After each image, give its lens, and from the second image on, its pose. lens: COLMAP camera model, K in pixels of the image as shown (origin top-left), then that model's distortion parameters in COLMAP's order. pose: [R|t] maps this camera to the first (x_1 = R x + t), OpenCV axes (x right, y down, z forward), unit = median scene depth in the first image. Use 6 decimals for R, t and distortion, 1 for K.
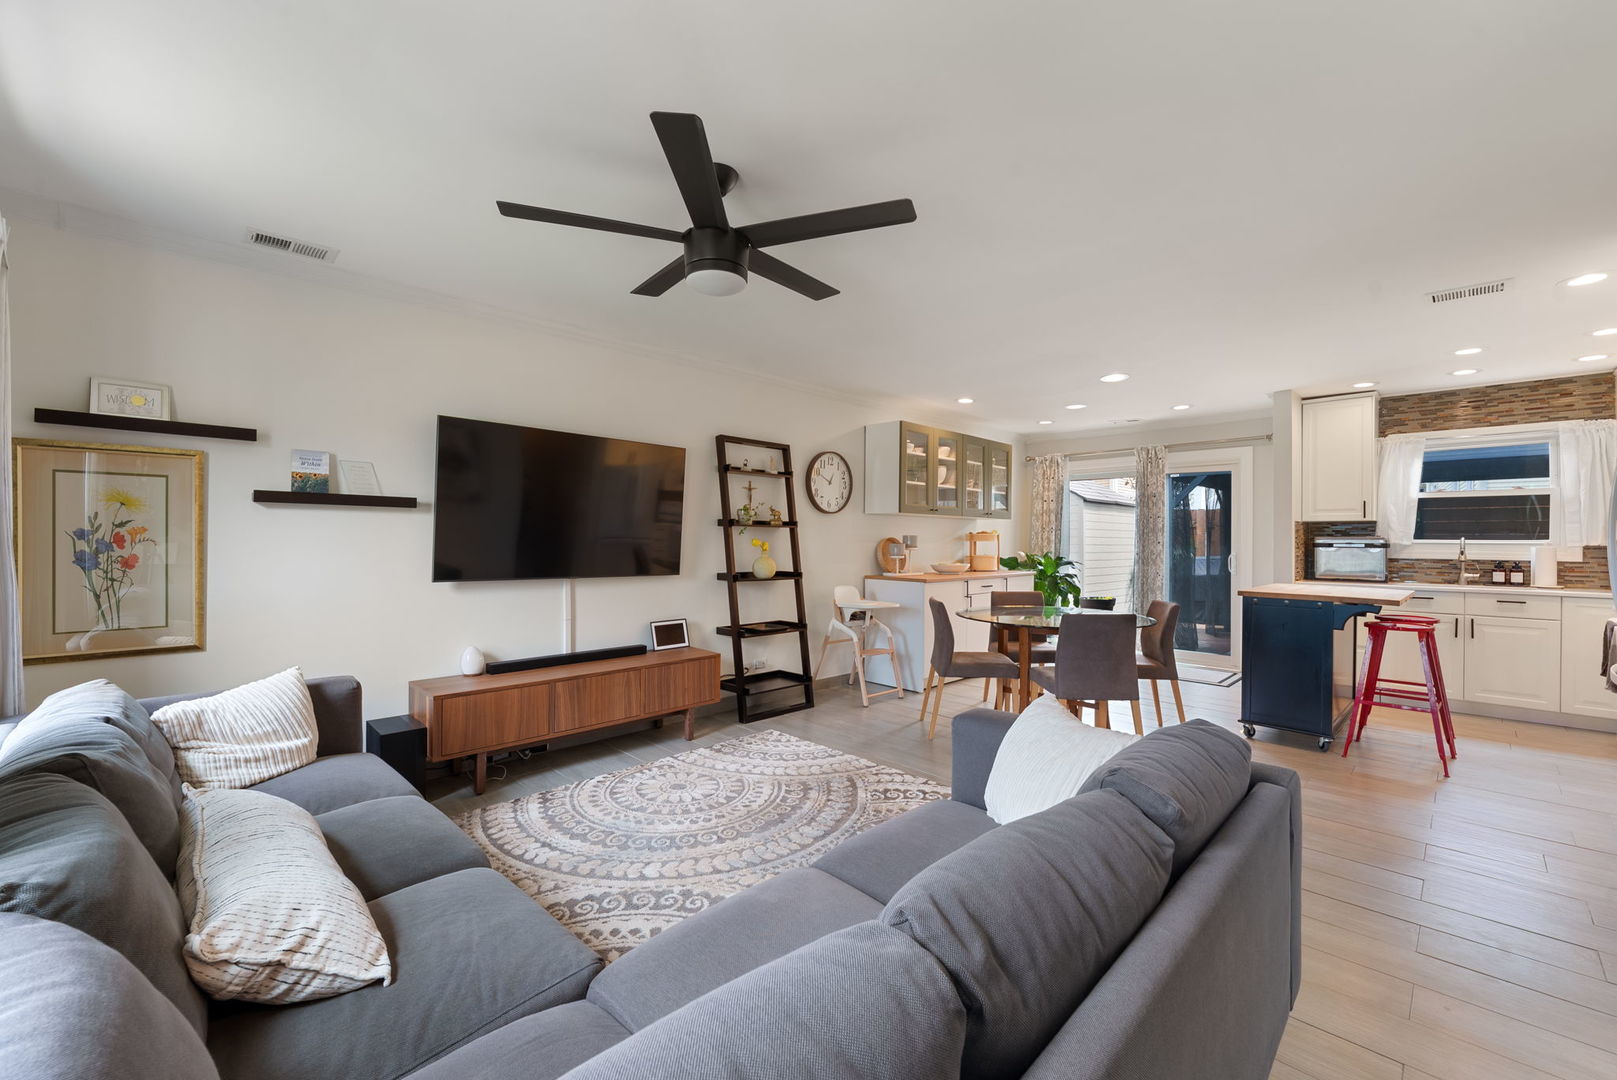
lens RADIAL K [[655.8, 0, 816.5], [0, 655.8, 539.6], [0, 0, 1]] dist [-0.003873, 0.000466]
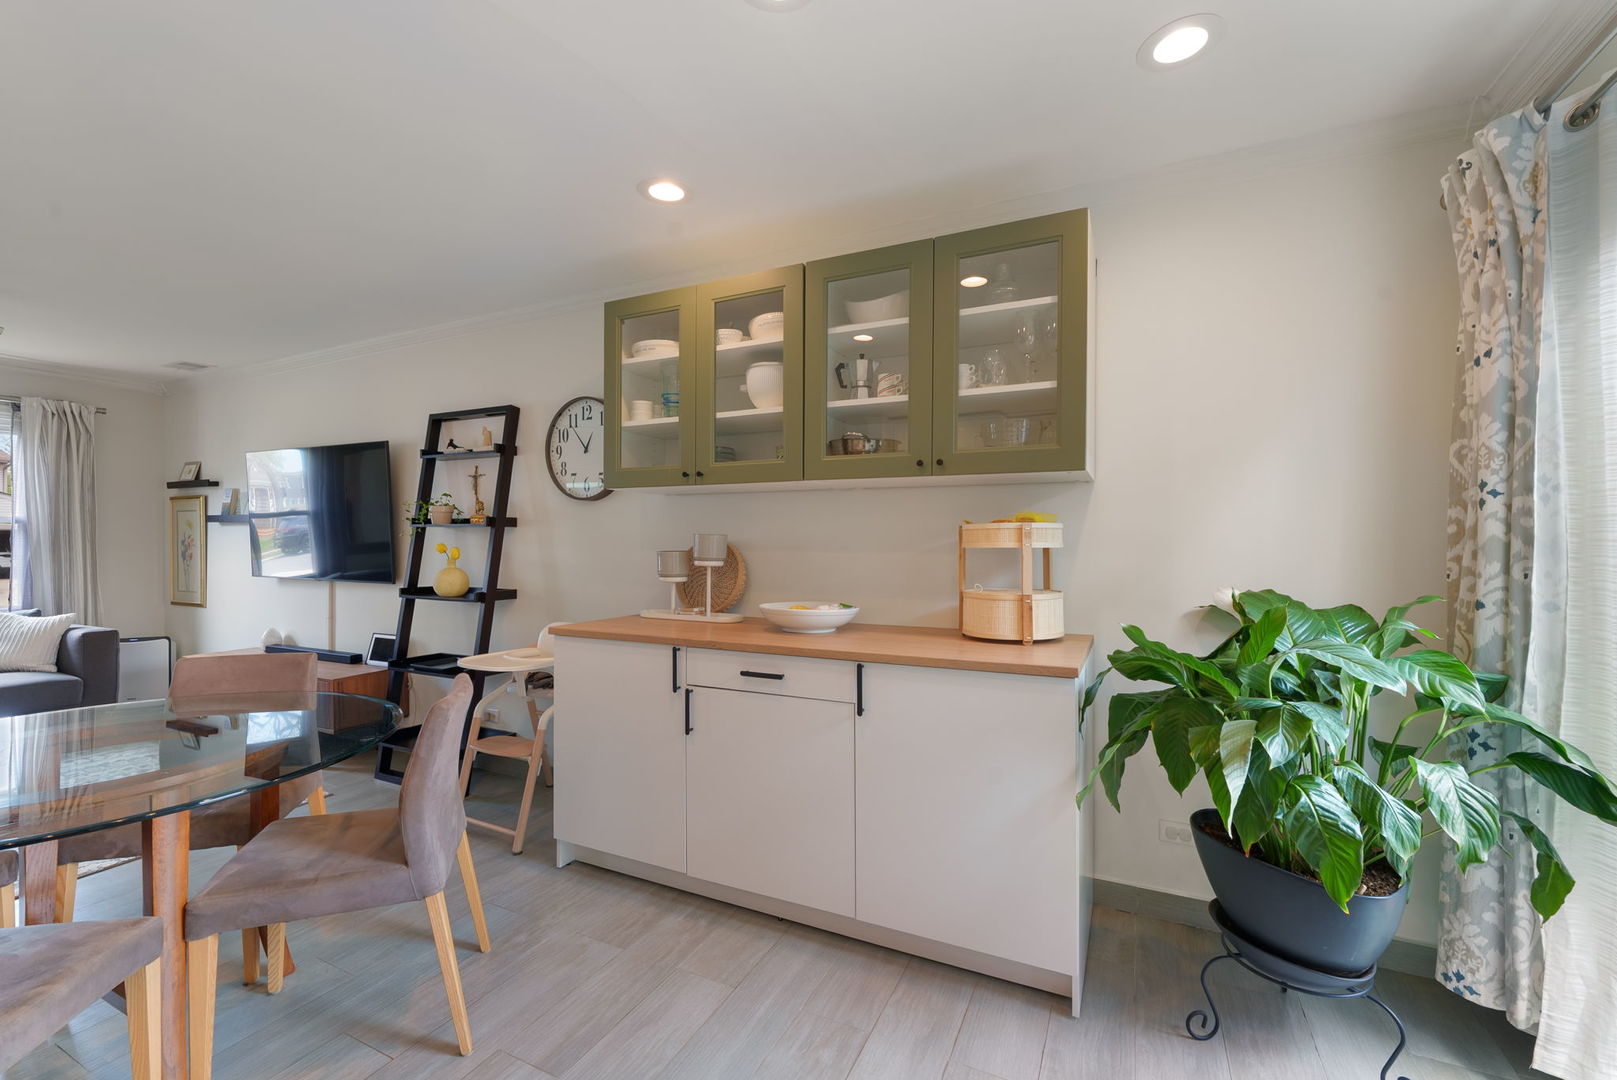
lens RADIAL K [[655.8, 0, 829.8], [0, 655.8, 542.8], [0, 0, 1]] dist [-0.003873, 0.000466]
pose [[0.339932, -0.006741, -0.940426, 0.700611], [-0.000494, 0.999973, -0.007347, 0.003920], [0.940450, 0.002962, 0.339919, 1.066105]]
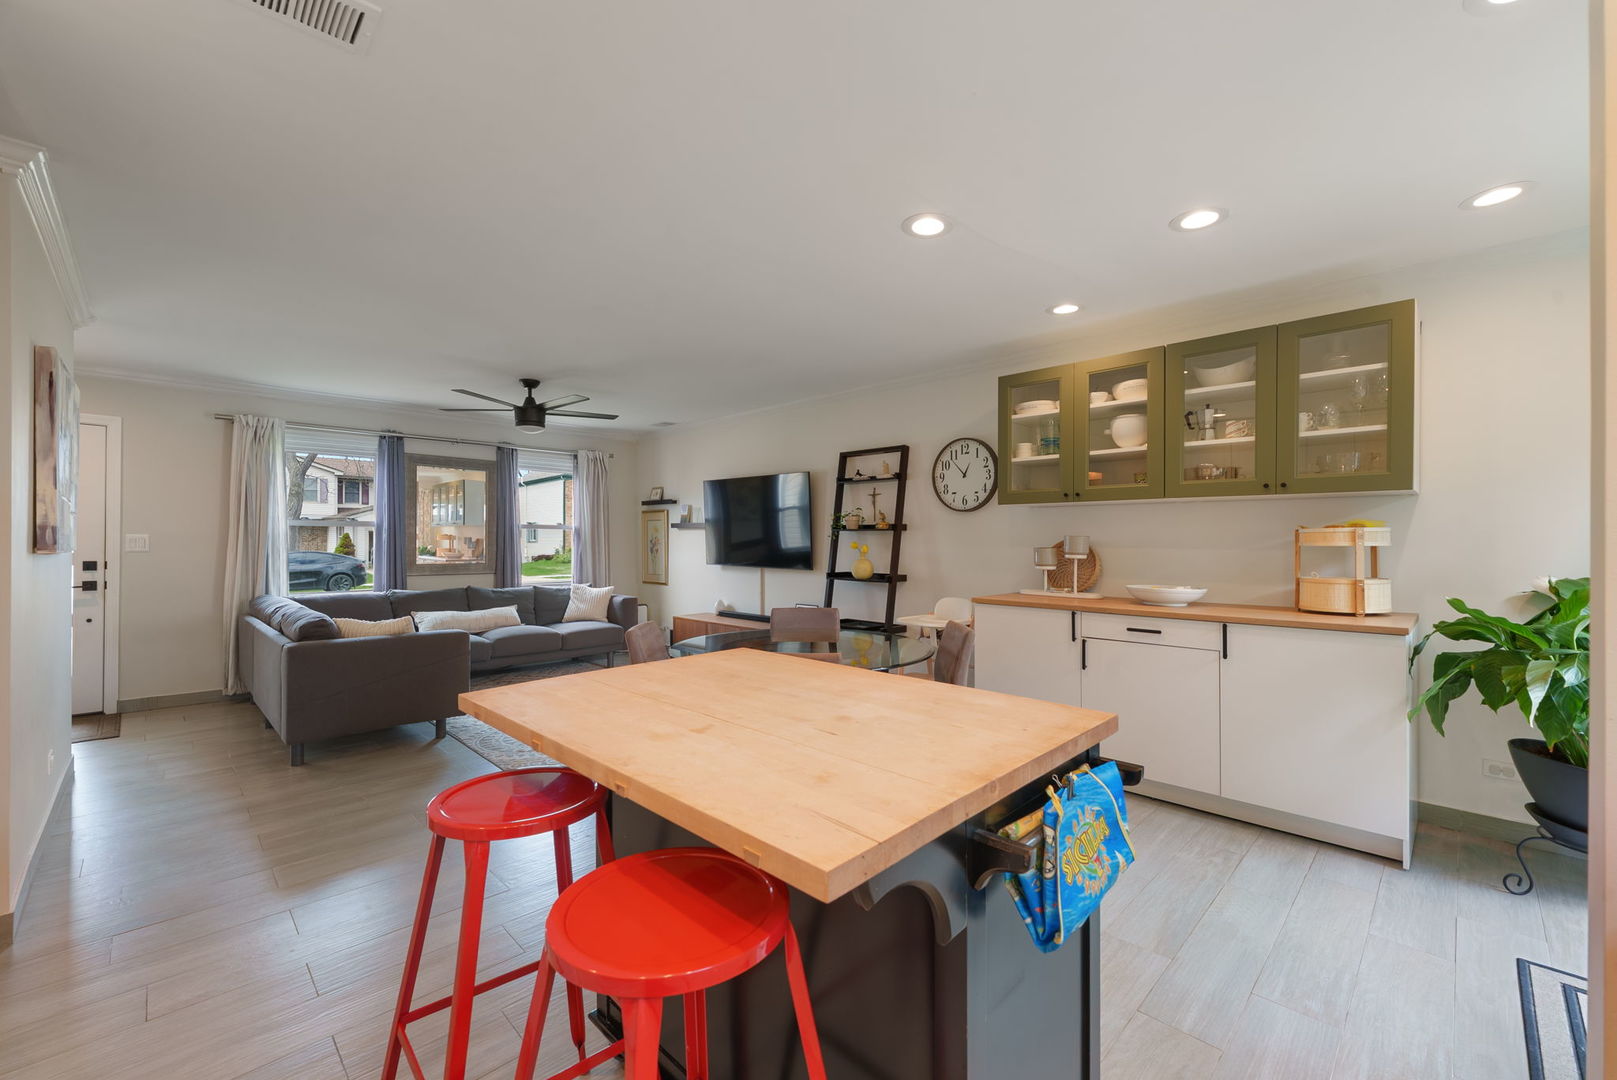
lens RADIAL K [[655.8, 0, 822.0], [0, 655.8, 541.3], [0, 0, 1]] dist [-0.003873, 0.000466]
pose [[0.004251, -0.007126, -0.999966, 0.911980], [-0.003388, 0.999969, -0.007141, 0.005385], [0.999985, 0.003418, 0.004227, 0.862365]]
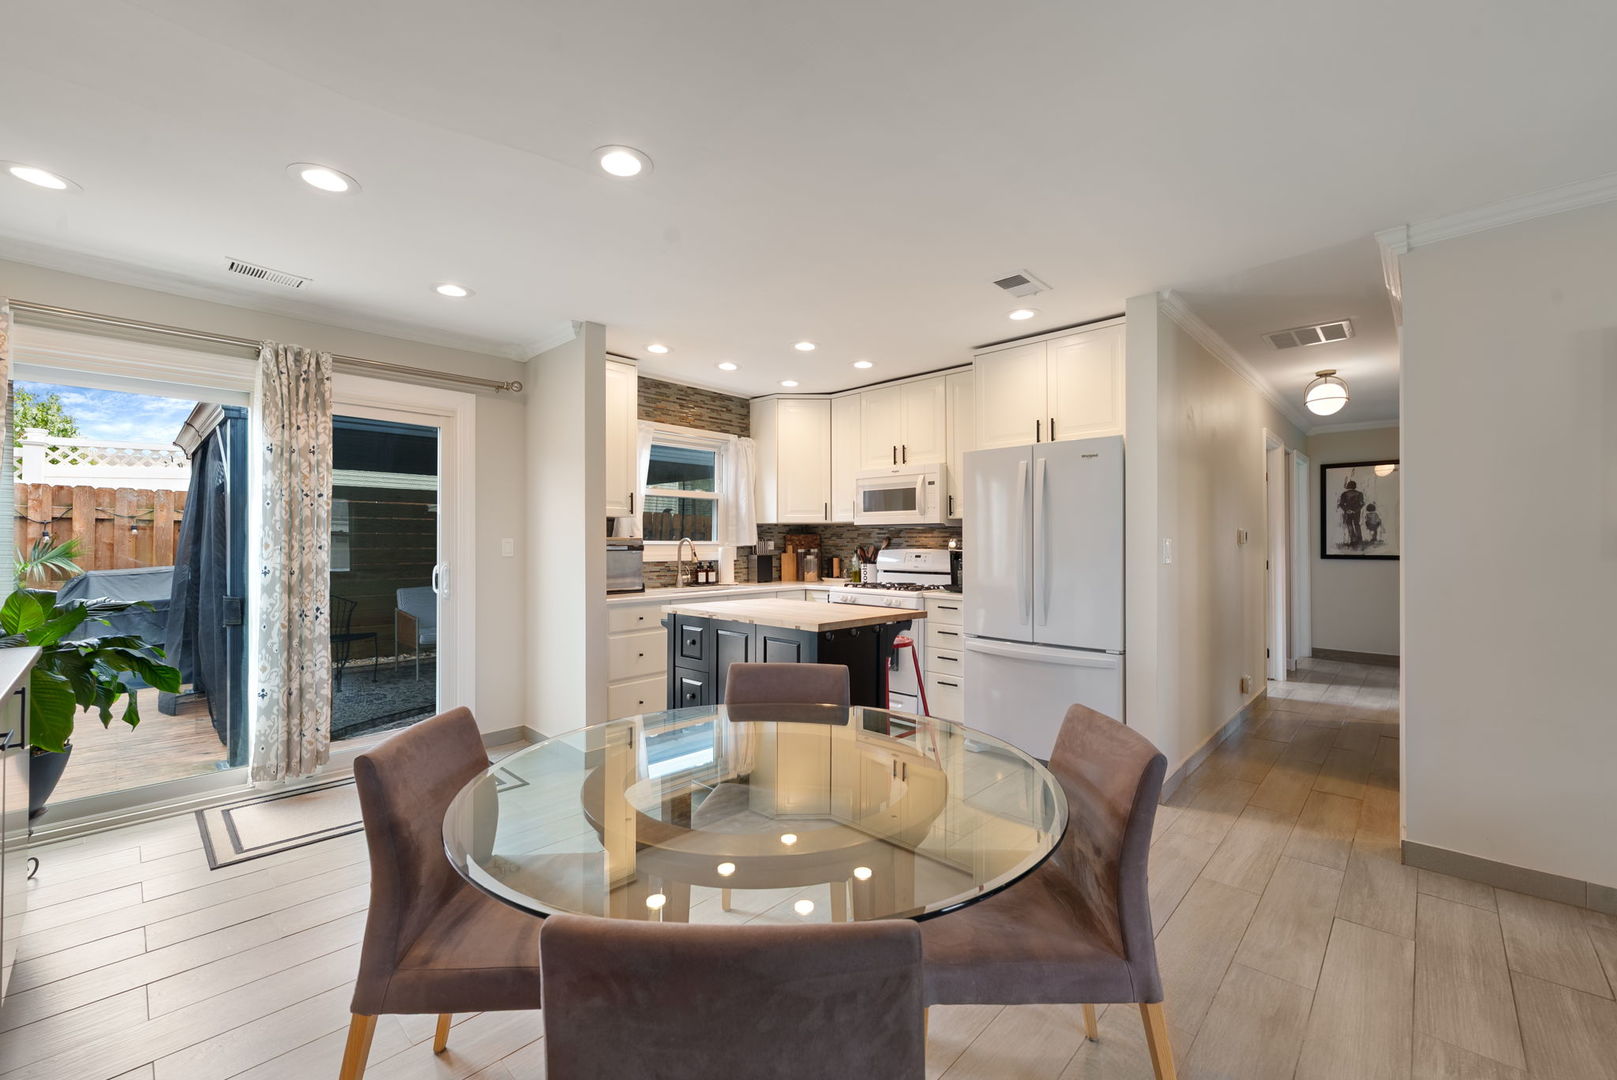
lens RADIAL K [[655.8, 0, 810.1], [0, 655.8, 537.4], [0, 0, 1]] dist [-0.003873, 0.000466]
pose [[-0.019672, 0.001548, 0.999805, 0.022321], [-0.002394, 0.999996, -0.001596, -0.003393], [-0.999804, -0.002425, -0.019668, 0.833123]]
